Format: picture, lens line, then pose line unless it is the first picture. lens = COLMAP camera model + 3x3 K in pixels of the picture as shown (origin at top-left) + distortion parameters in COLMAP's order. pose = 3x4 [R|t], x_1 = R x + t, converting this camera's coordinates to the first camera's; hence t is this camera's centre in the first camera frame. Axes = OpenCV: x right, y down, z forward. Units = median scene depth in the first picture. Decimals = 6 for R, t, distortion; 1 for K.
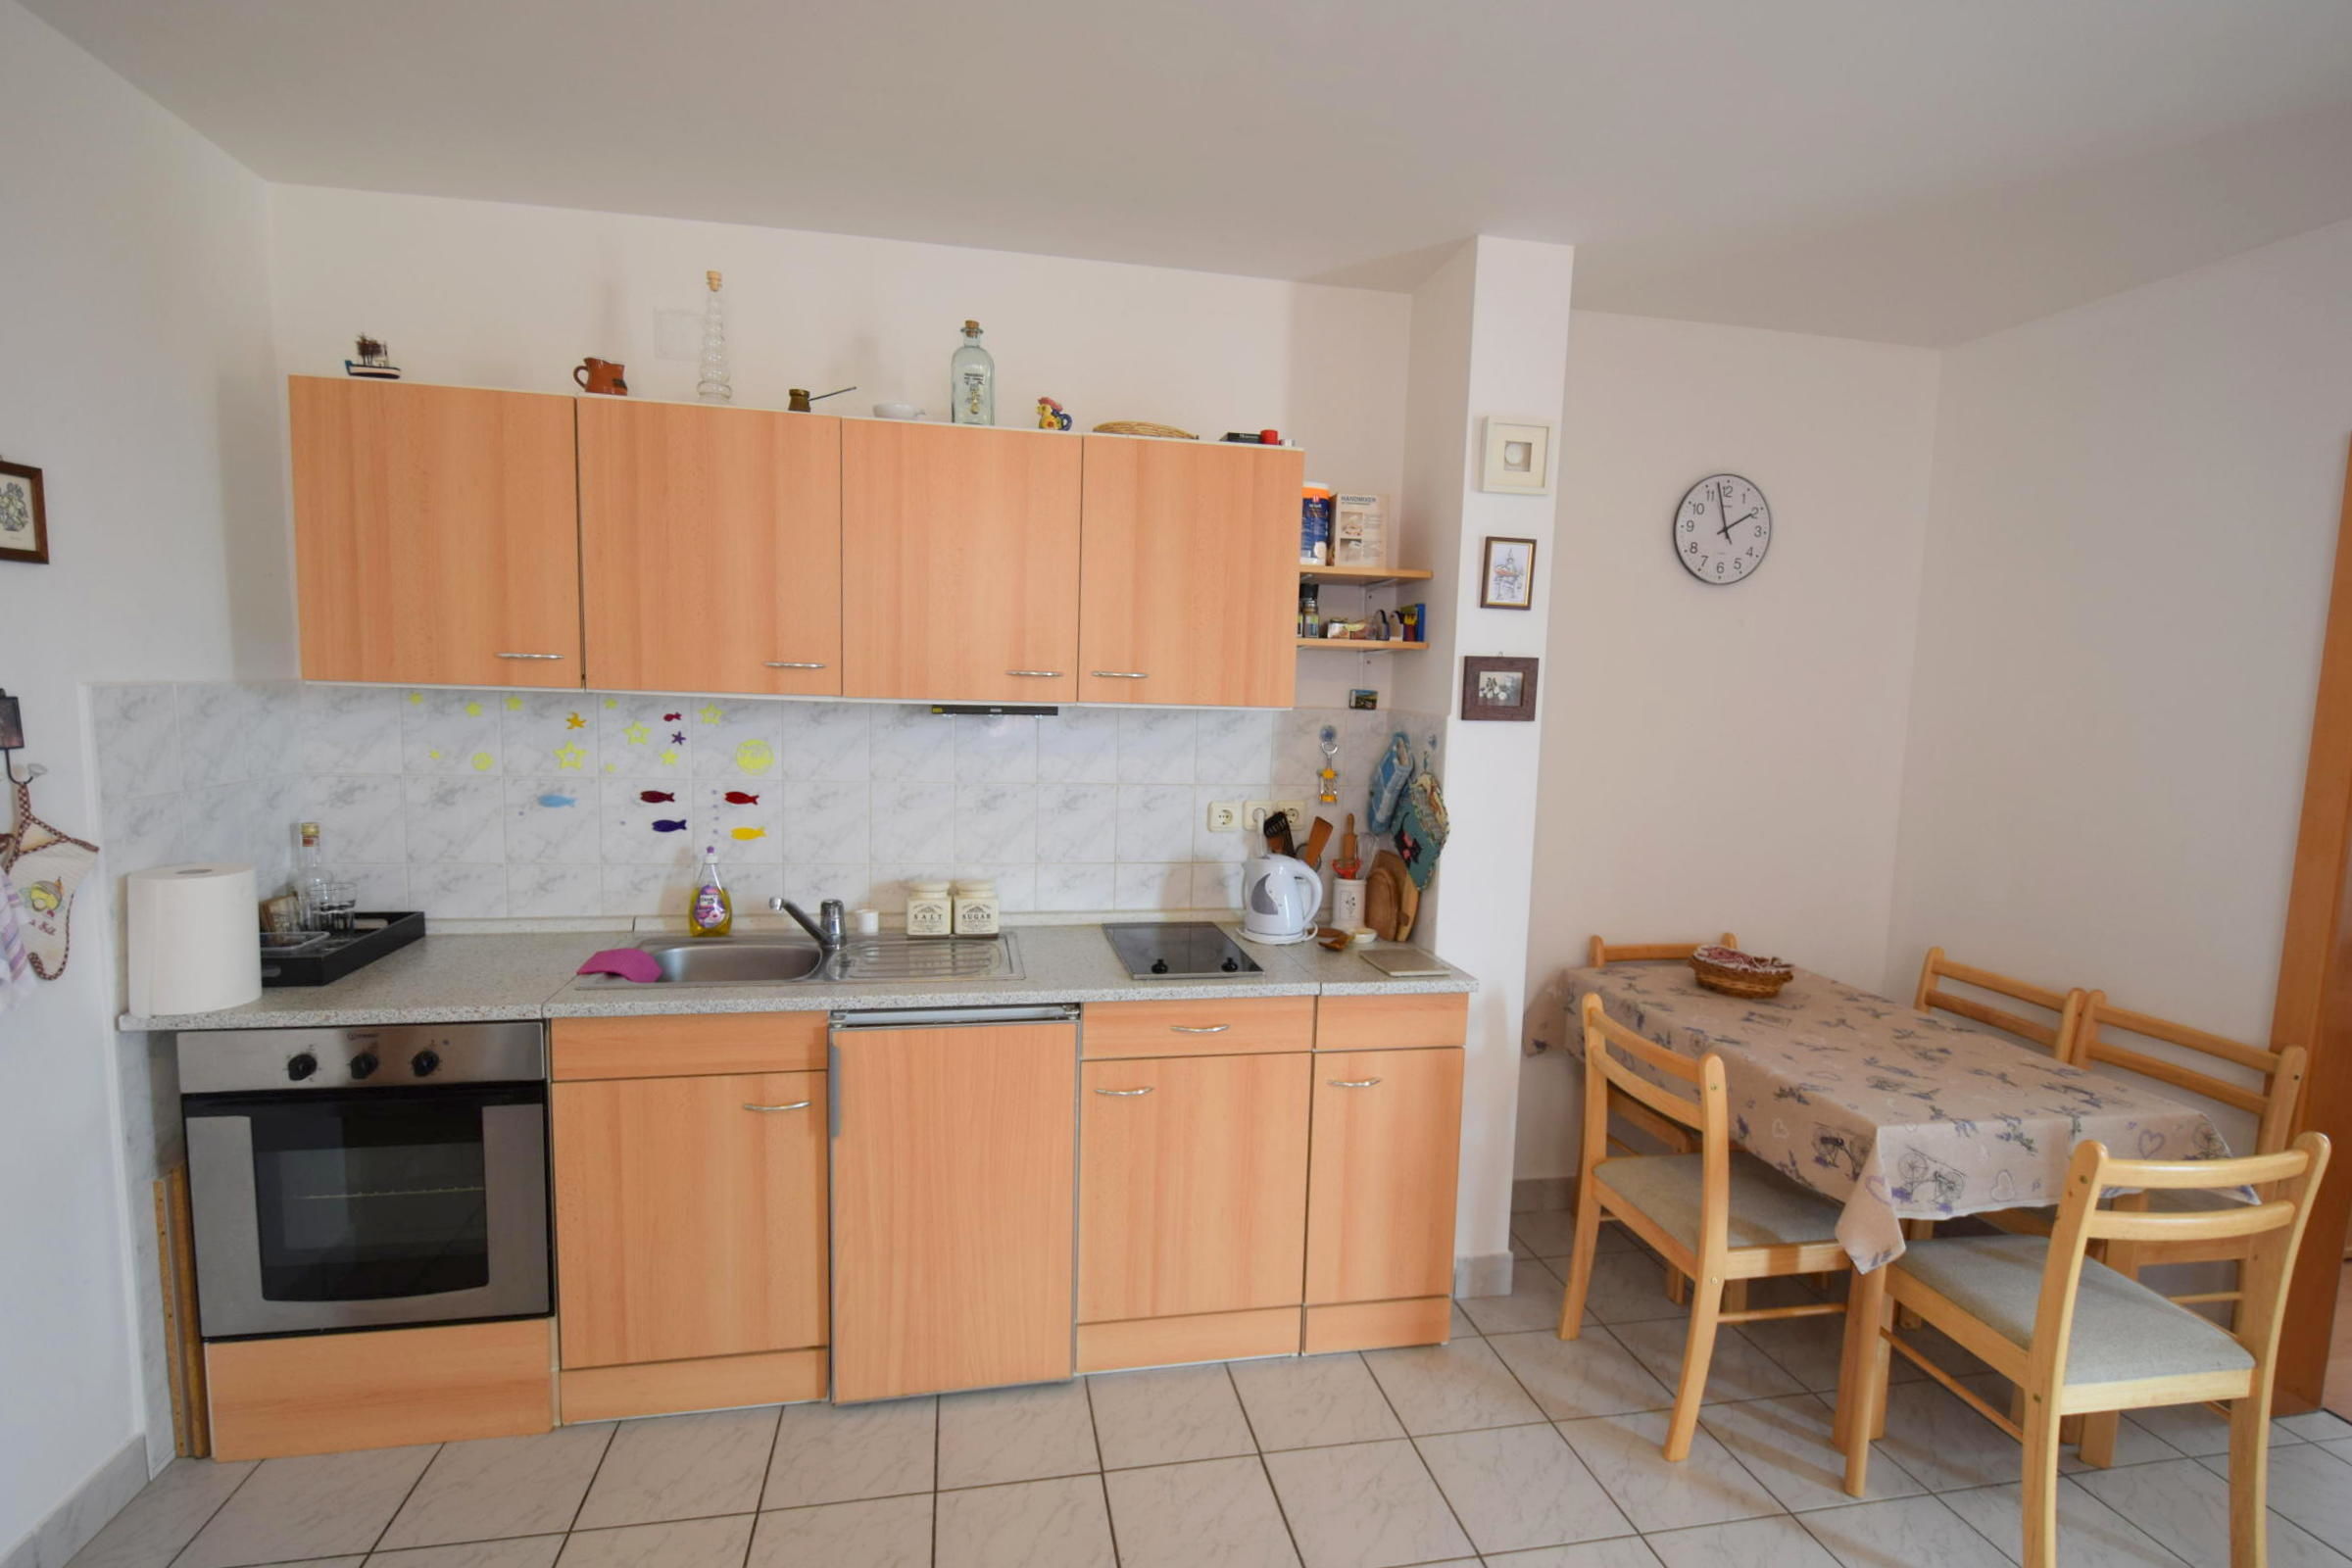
lens RADIAL K [[1121.2, 0, 1163.3], [0, 1121.2, 794.2], [0, 0, 1]] dist [0.003821, -0.006354]
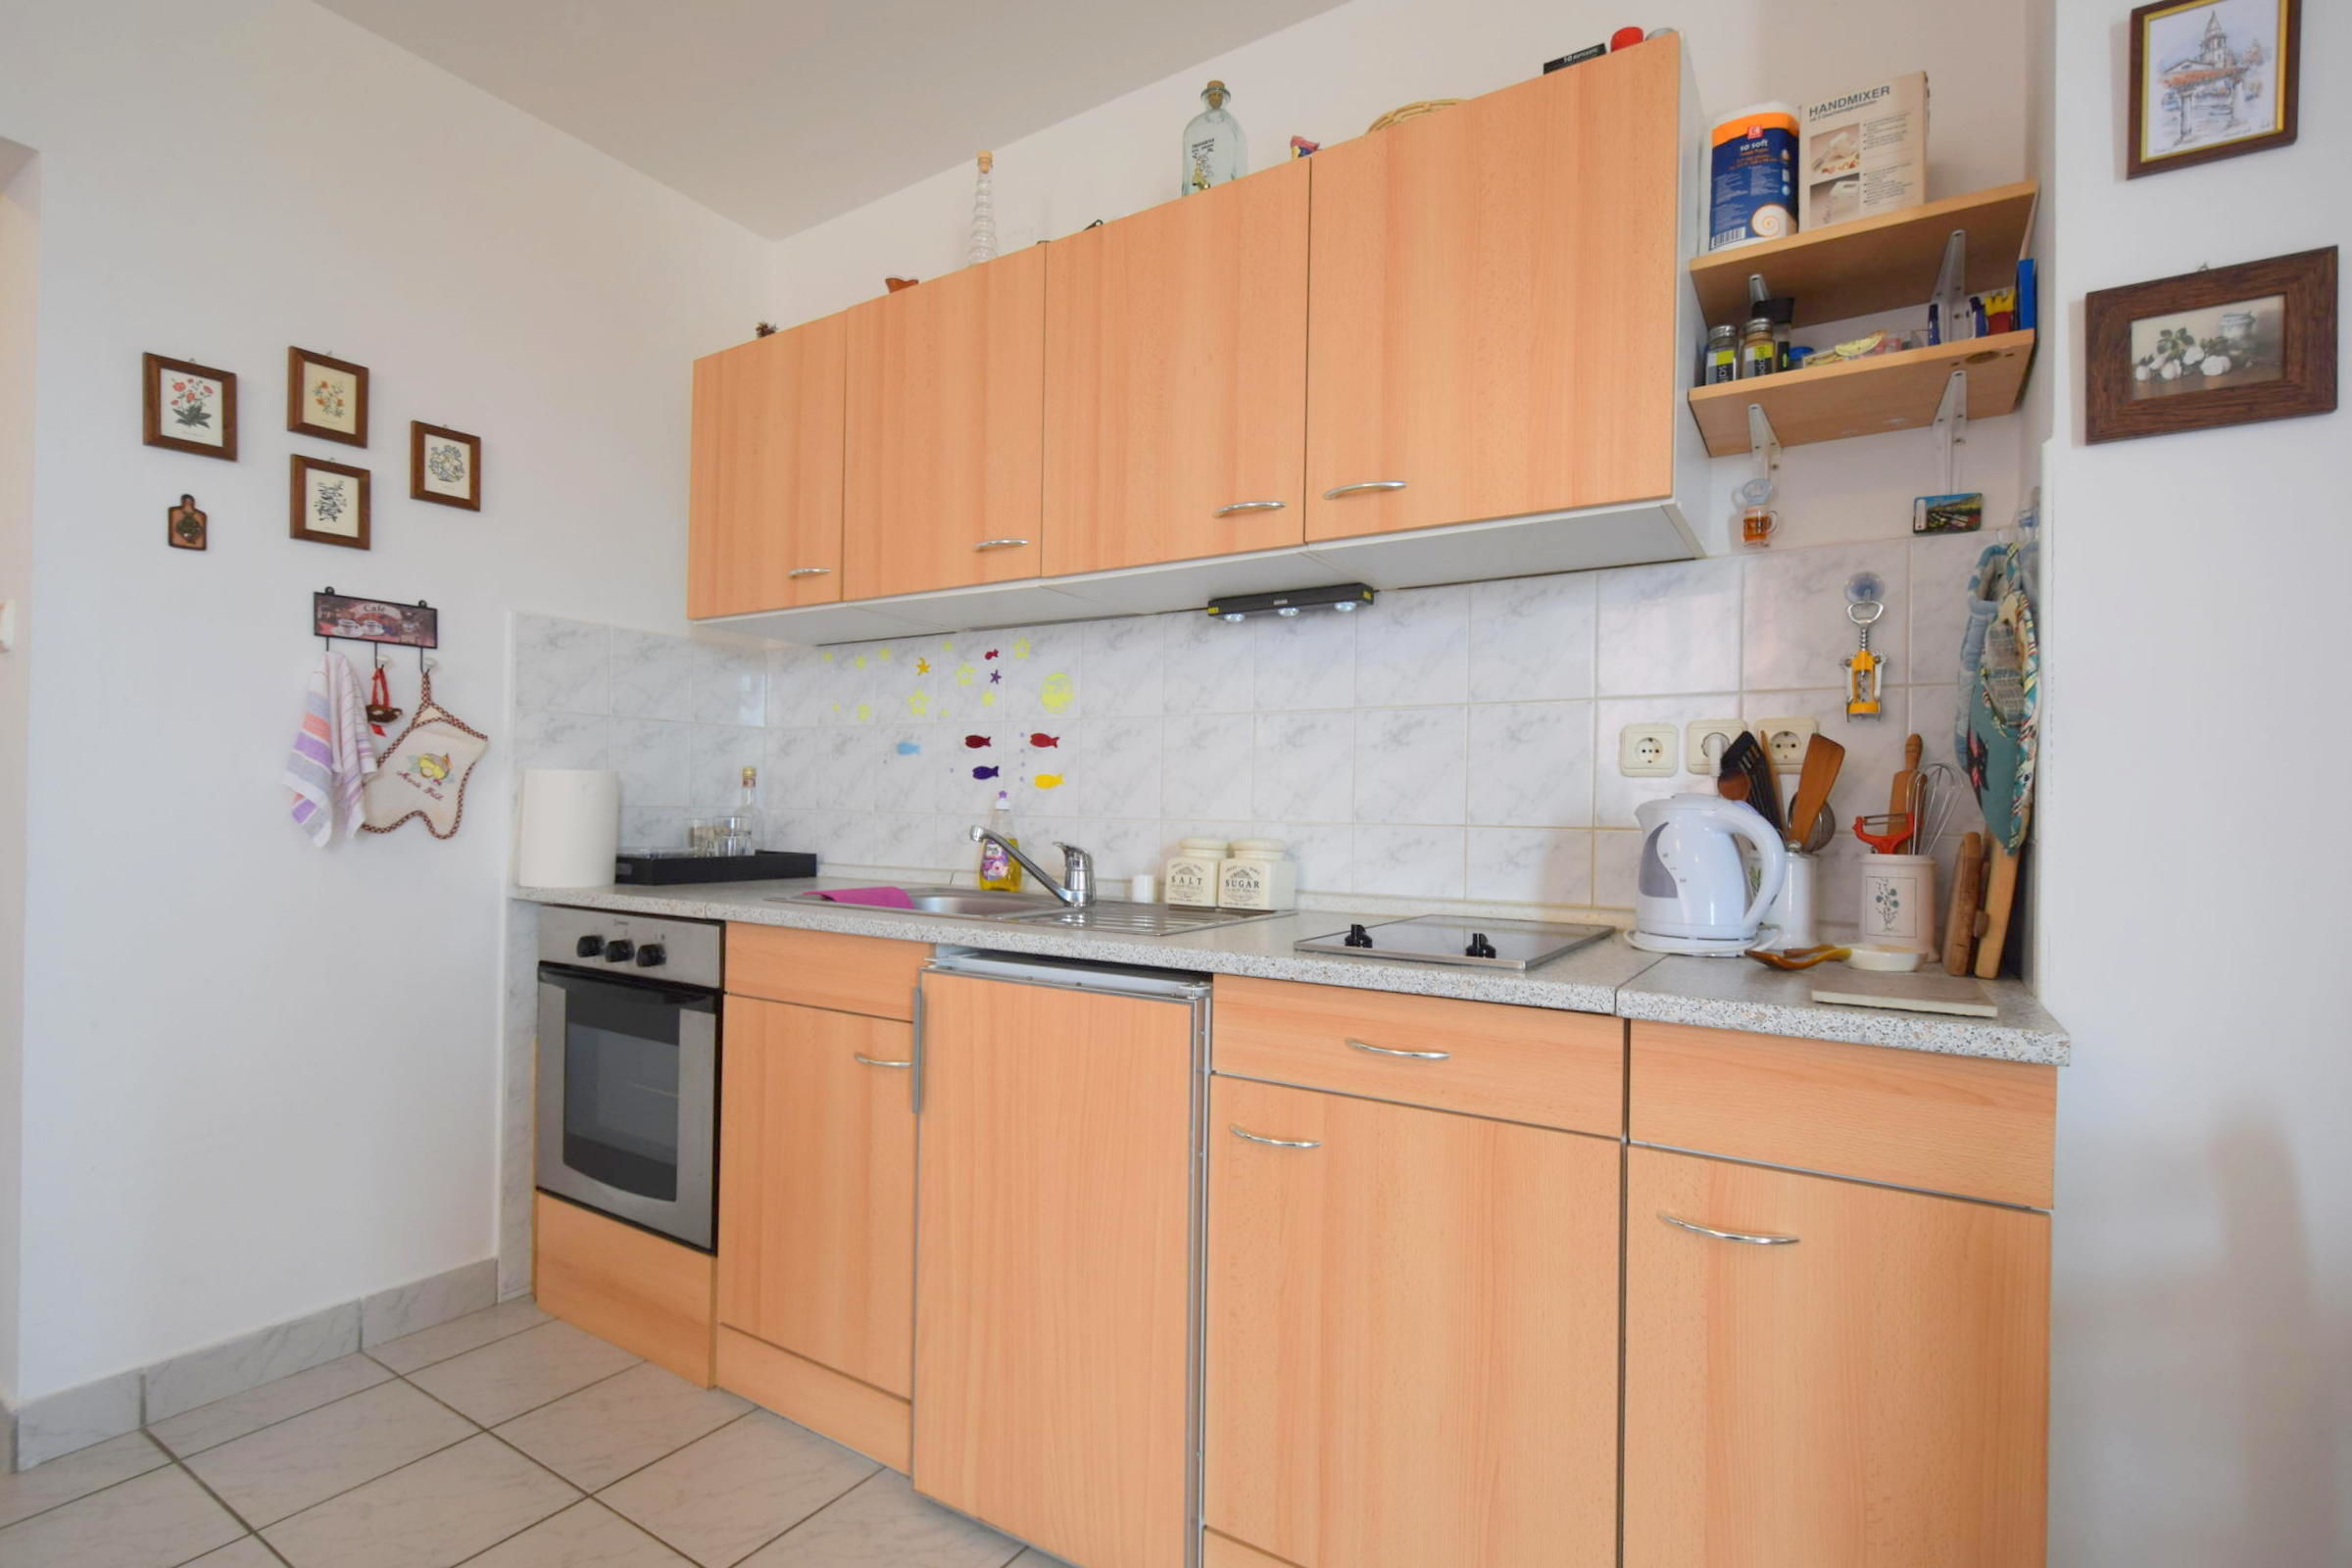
lens RADIAL K [[1074.4, 0, 1210.0], [0, 1074.4, 810.4], [0, 0, 1]] dist [0.009897, -0.012173]
pose [[0.730892, -0.020694, -0.682180, 0.306068], [-0.066912, 0.992552, -0.101799, 0.140747], [0.679206, 0.120050, 0.724063, 0.503330]]
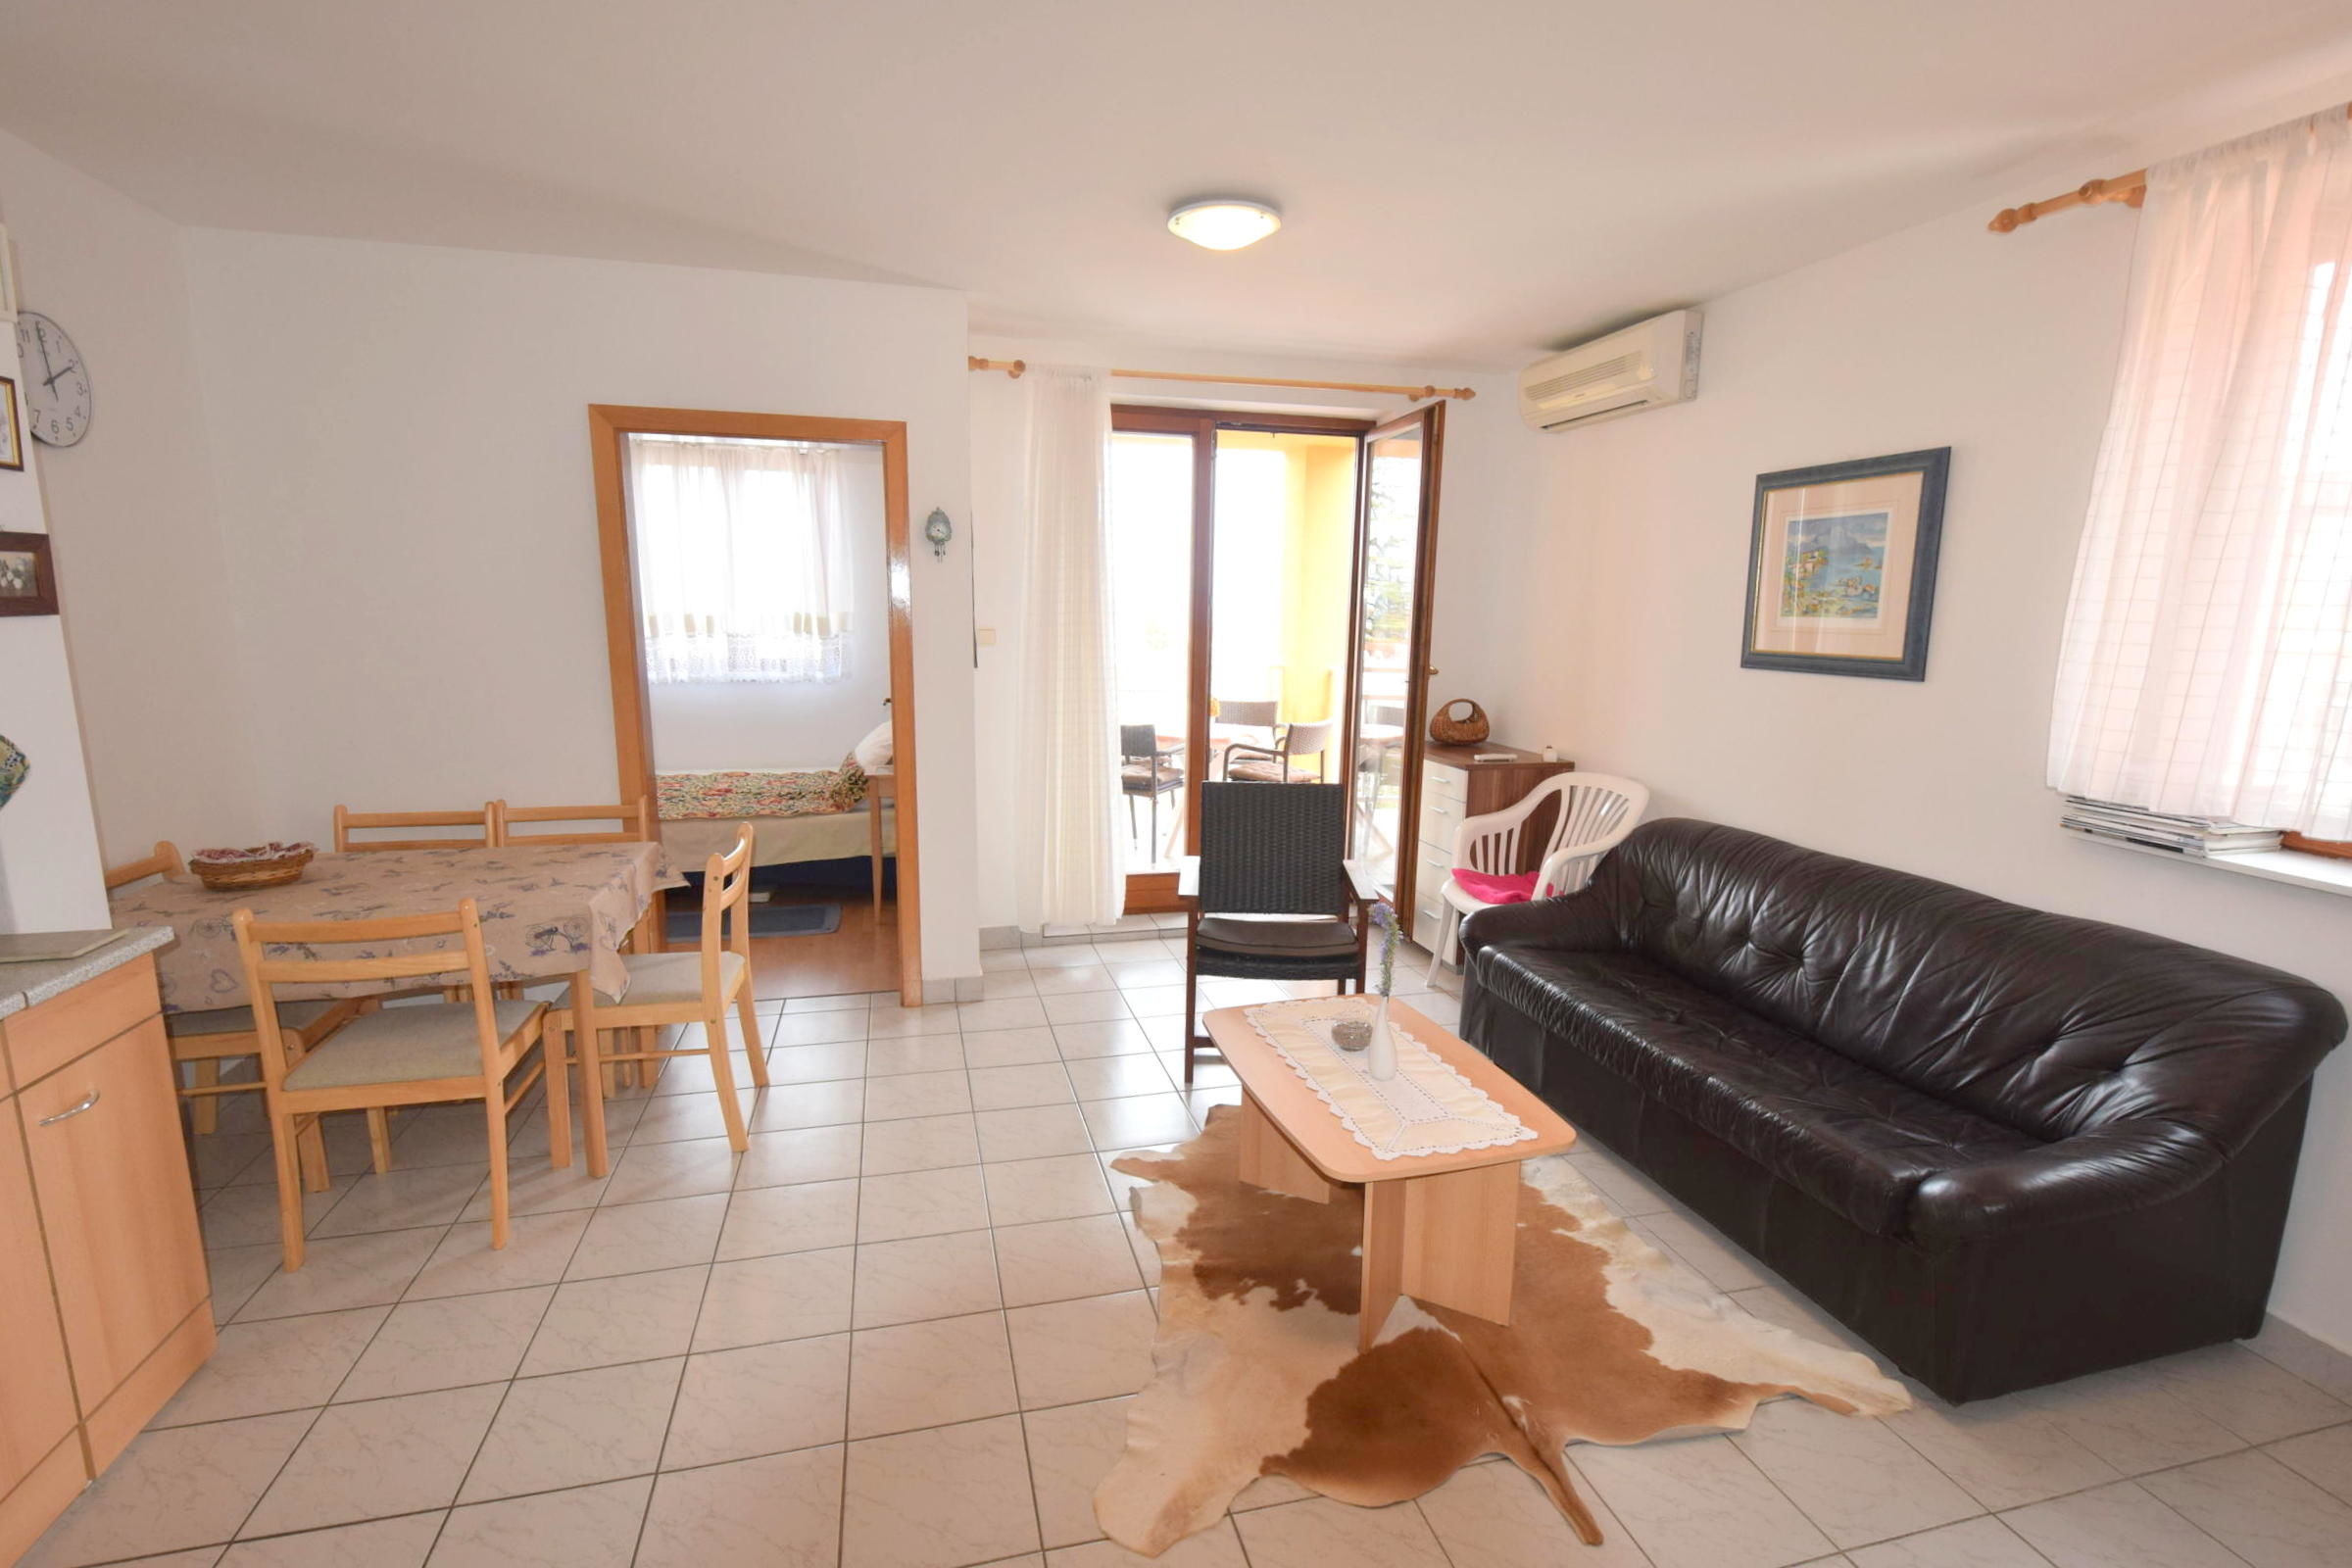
lens RADIAL K [[1074.4, 0, 1210.0], [0, 1074.4, 810.4], [0, 0, 1]] dist [0.009897, -0.012173]
pose [[-0.076744, -0.217498, 0.973039, -0.522229], [0.083422, 0.971095, 0.223642, -0.032487], [-0.993555, 0.098336, -0.056381, 0.248650]]
